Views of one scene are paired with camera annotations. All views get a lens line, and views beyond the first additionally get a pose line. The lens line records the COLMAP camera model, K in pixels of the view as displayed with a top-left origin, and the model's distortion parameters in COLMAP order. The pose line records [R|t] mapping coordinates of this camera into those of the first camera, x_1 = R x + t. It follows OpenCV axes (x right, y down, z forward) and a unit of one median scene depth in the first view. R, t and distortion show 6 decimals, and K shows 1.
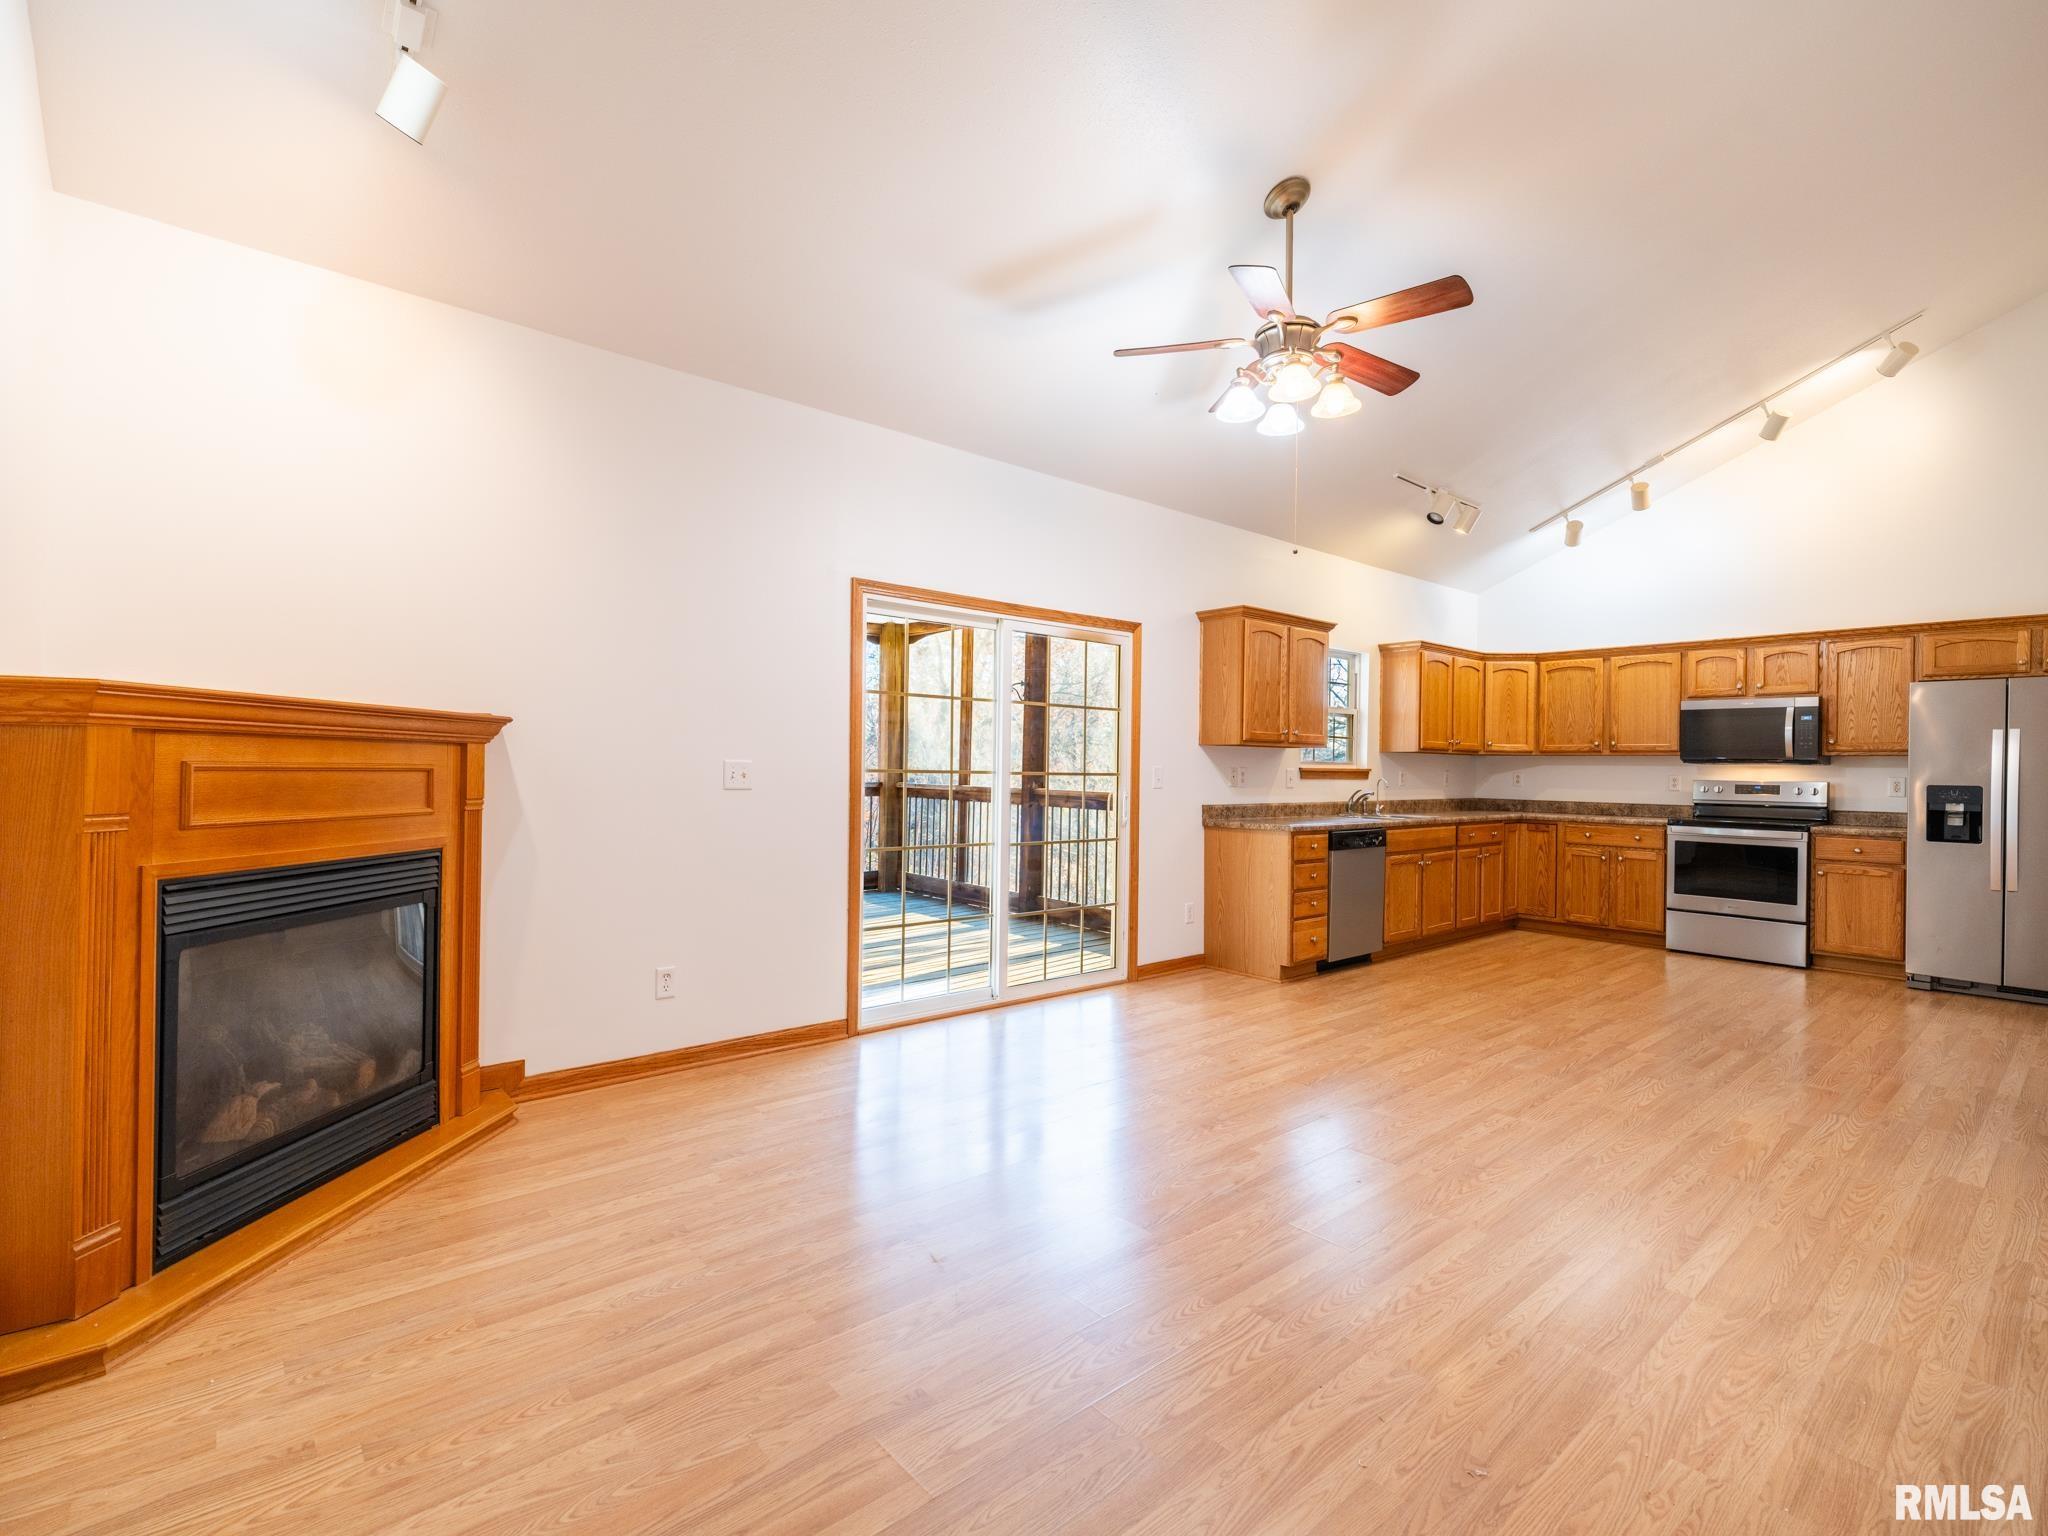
lens RADIAL K [[956.1, 0, 1019.9], [0, 956.1, 760.8], [0, 0, 1]] dist [-0.006577, 0.003032]
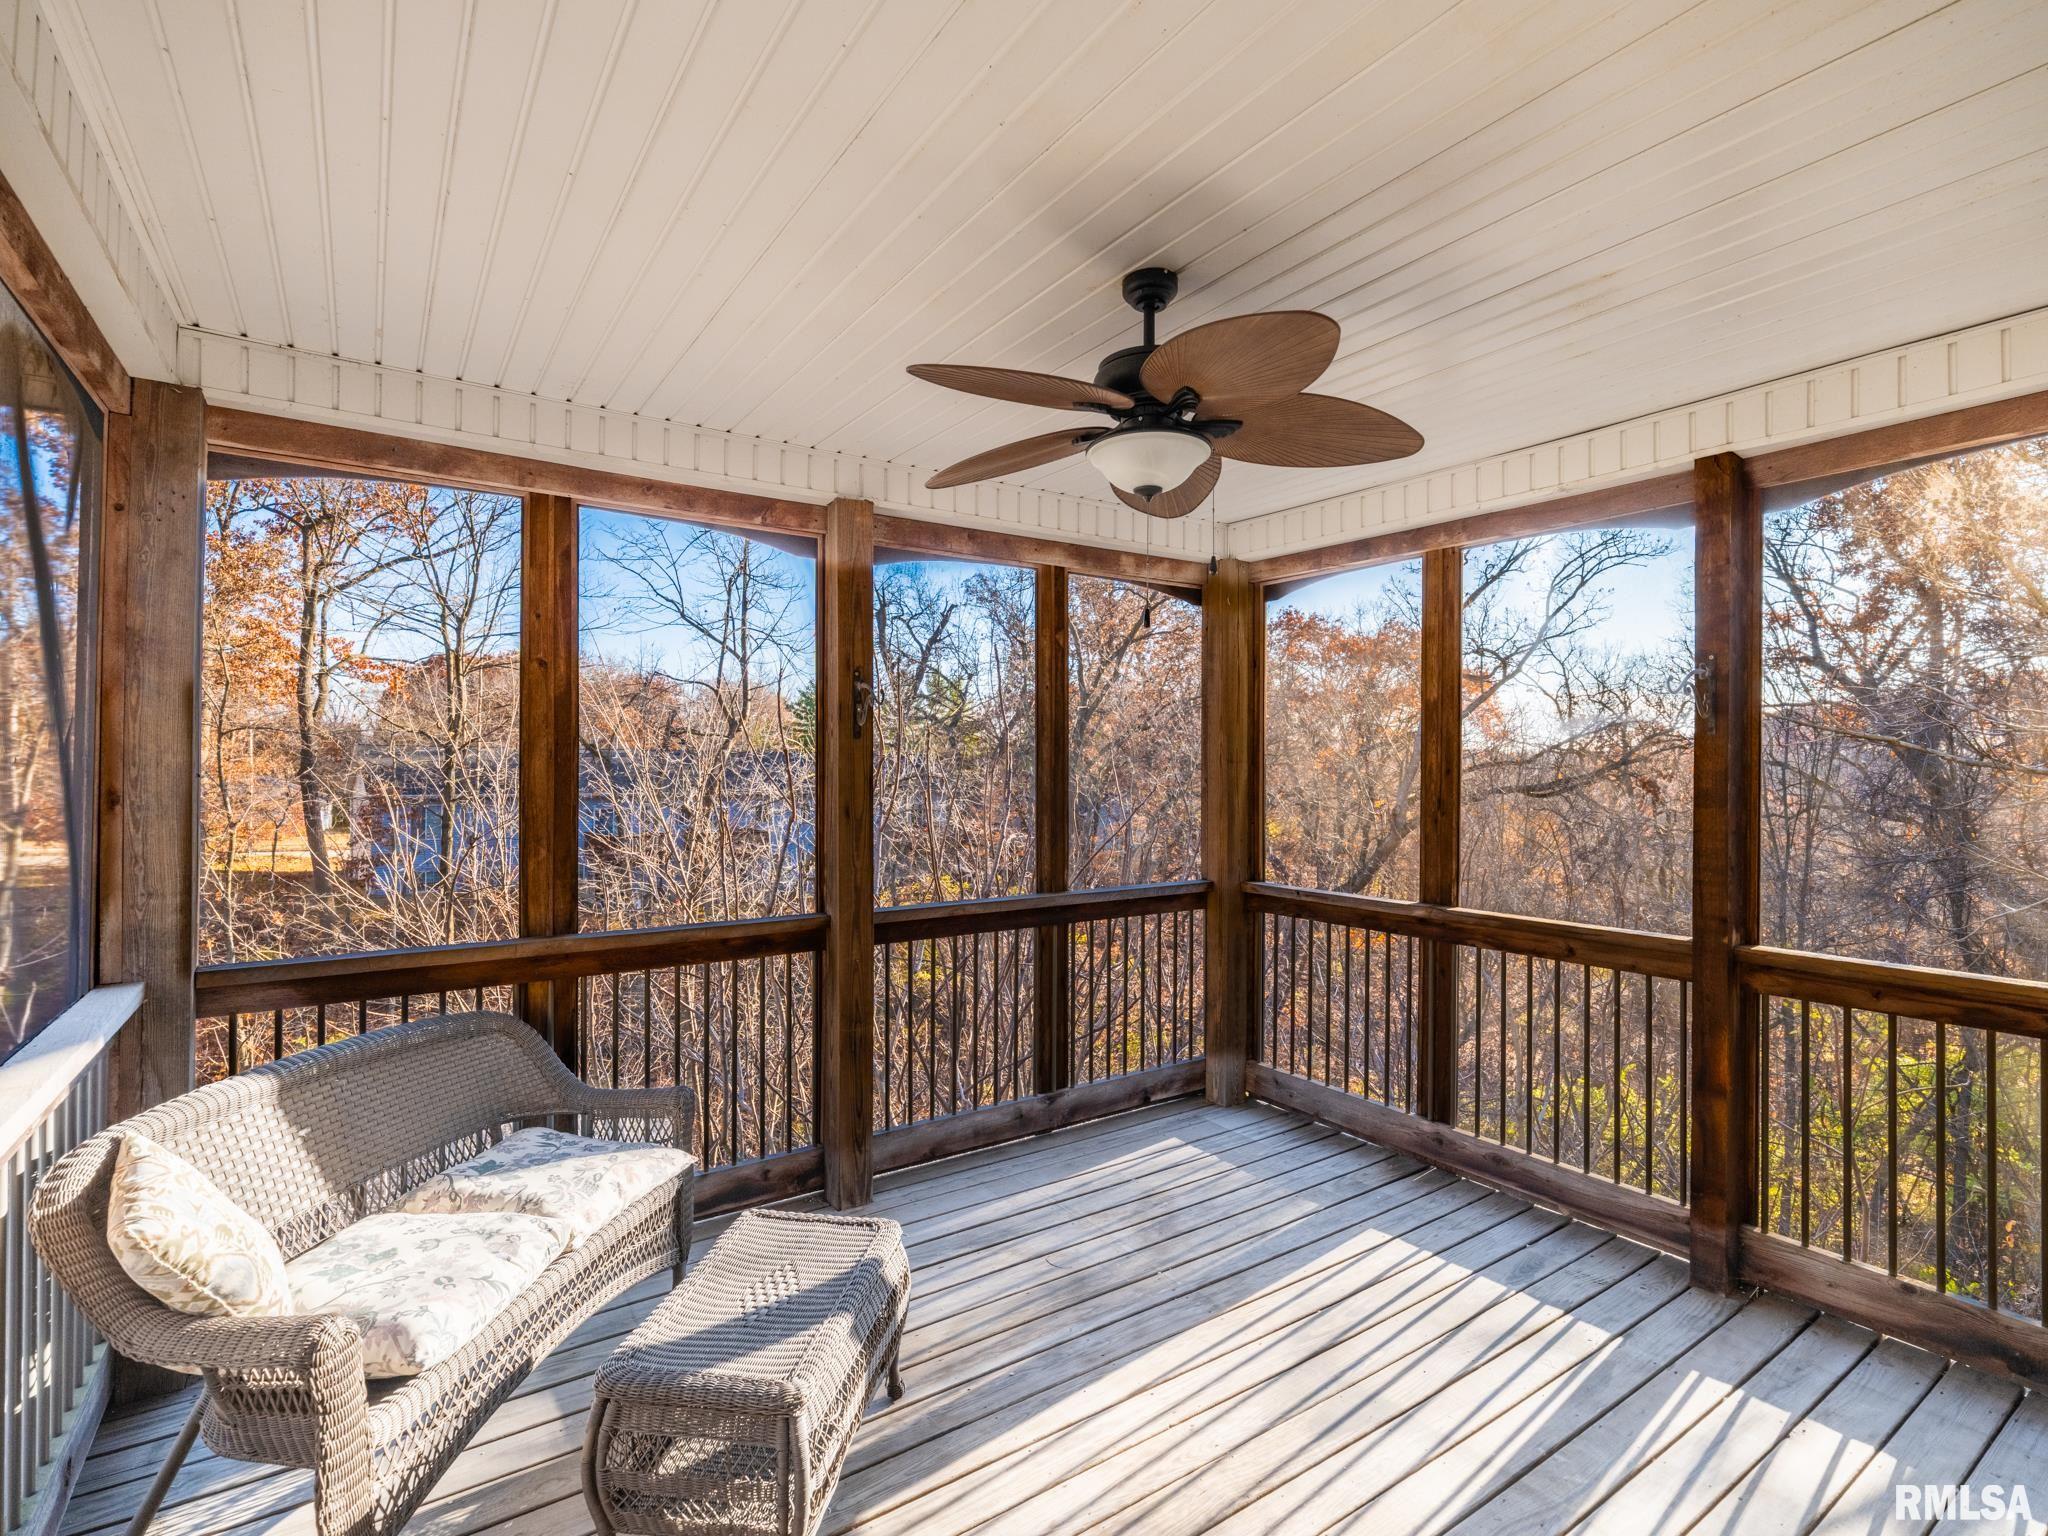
lens RADIAL K [[976.1, 0, 1017.2], [0, 976.1, 764.5], [0, 0, 1]] dist [-0.006342, -0.000133]
pose [[0.993114, -0.009244, -0.116785, -0.281269], [0.008892, 0.999954, -0.003541, -0.056627], [0.116813, 0.002478, 0.993151, 0.727361]]
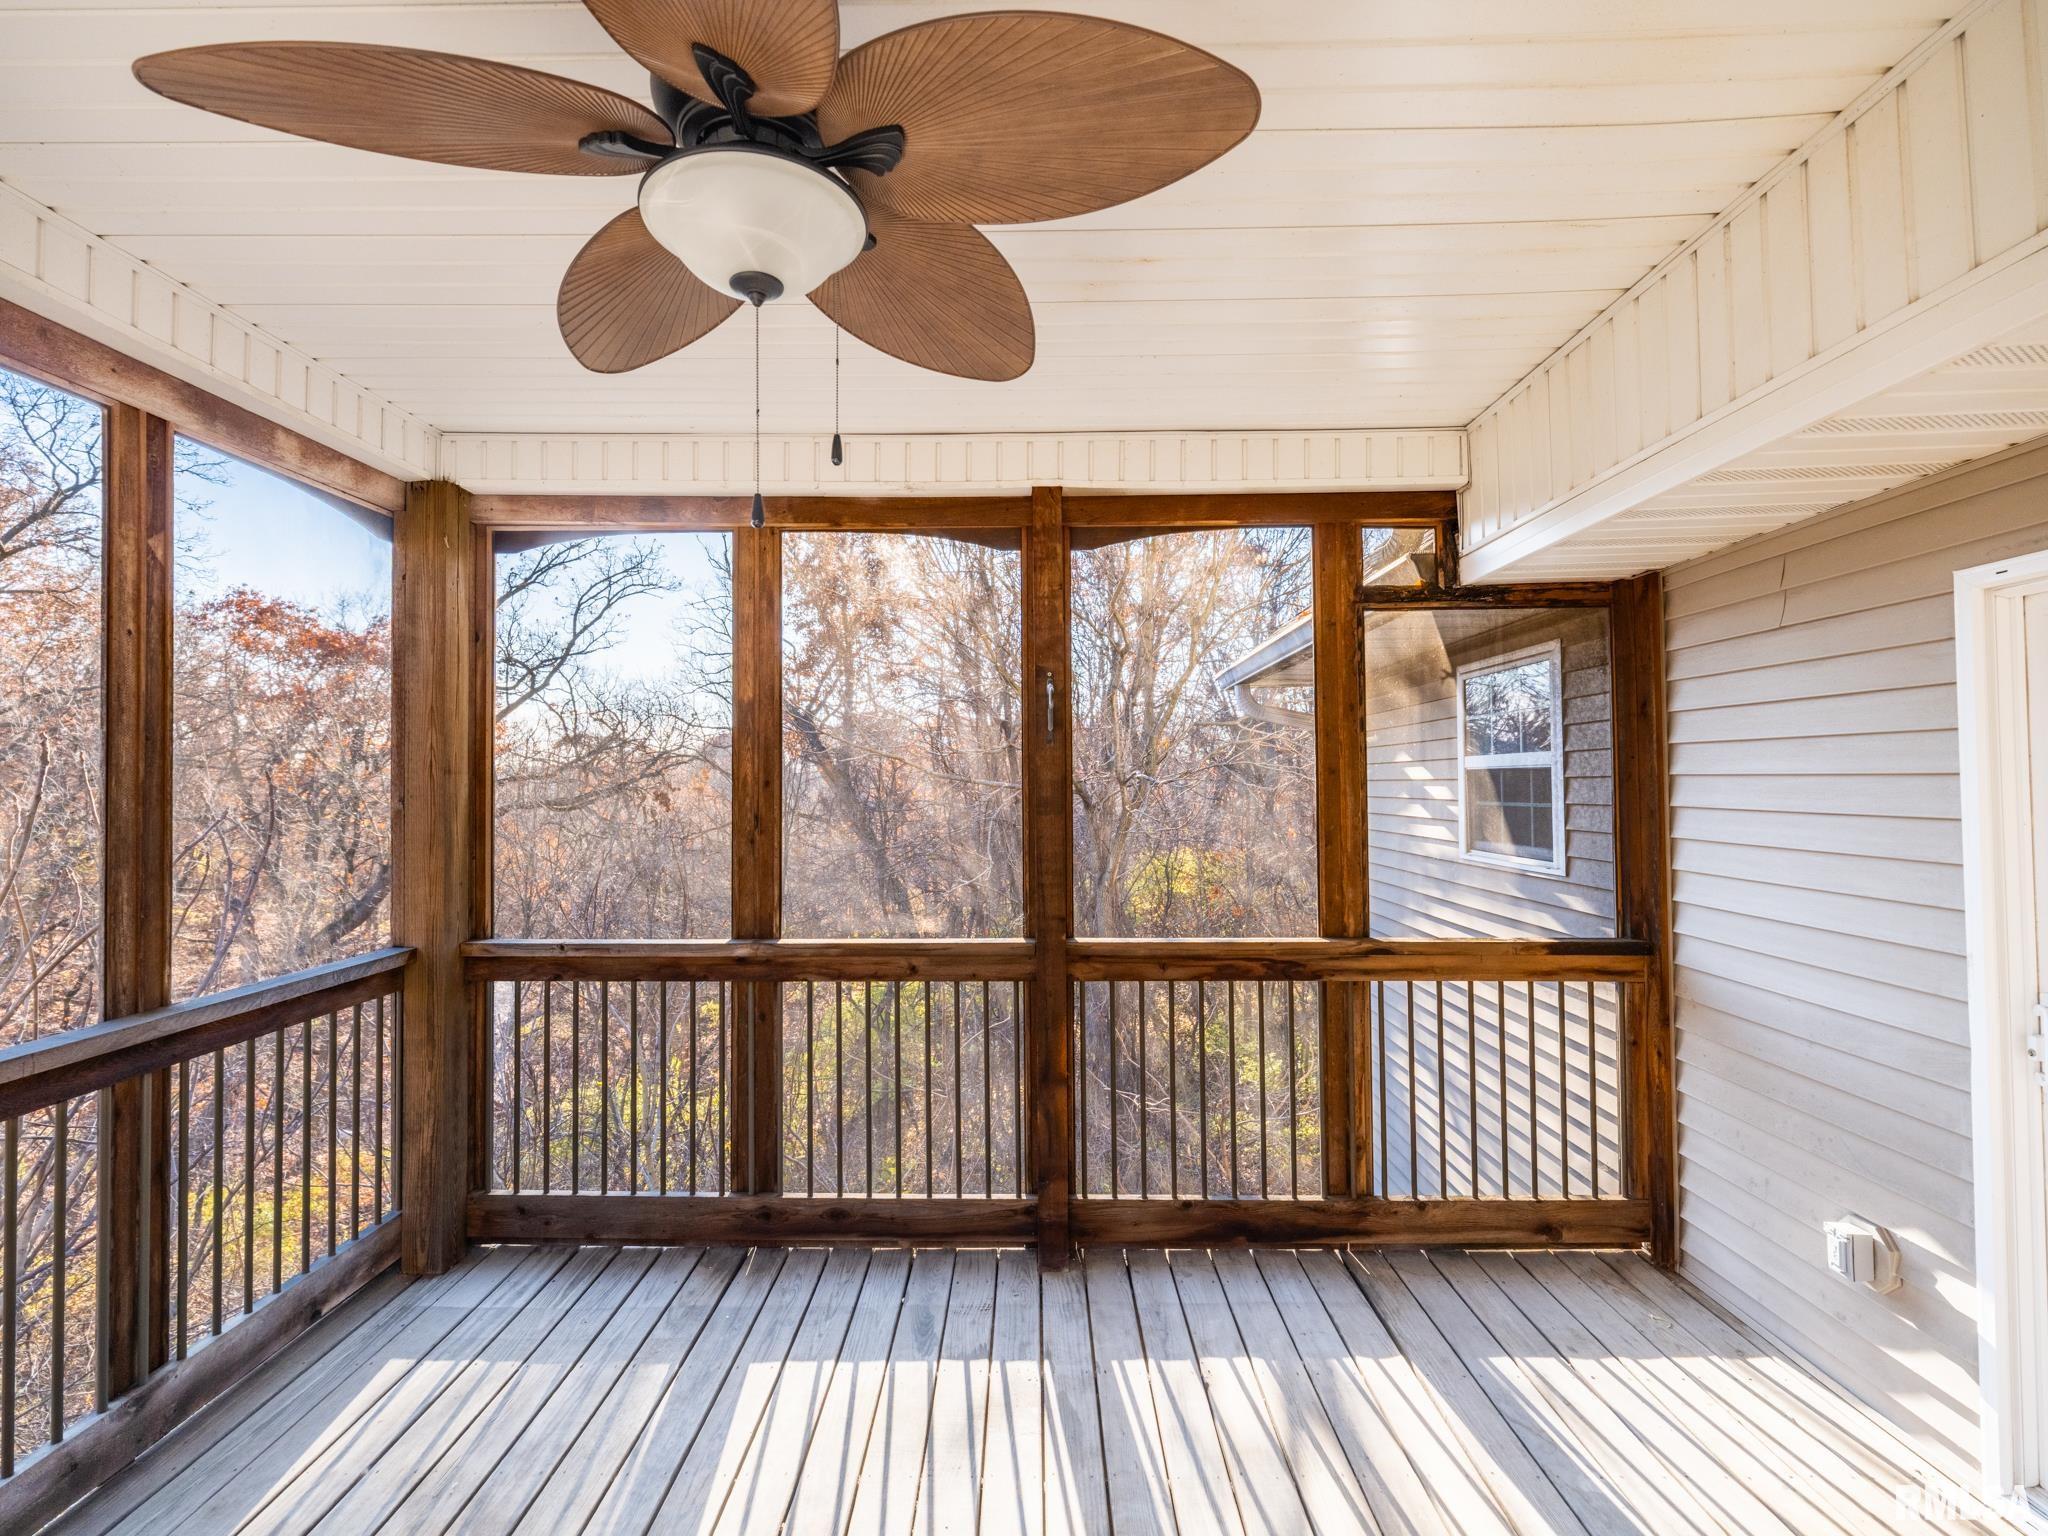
lens RADIAL K [[976.1, 0, 1026.5], [0, 976.1, 766.1], [0, 0, 1]] dist [-0.006342, -0.000133]
pose [[0.660236, -0.002598, 0.751054, -0.393657], [0.012445, 0.999895, -0.007482, -0.055793], [-0.750955, 0.014287, 0.660199, 0.917583]]
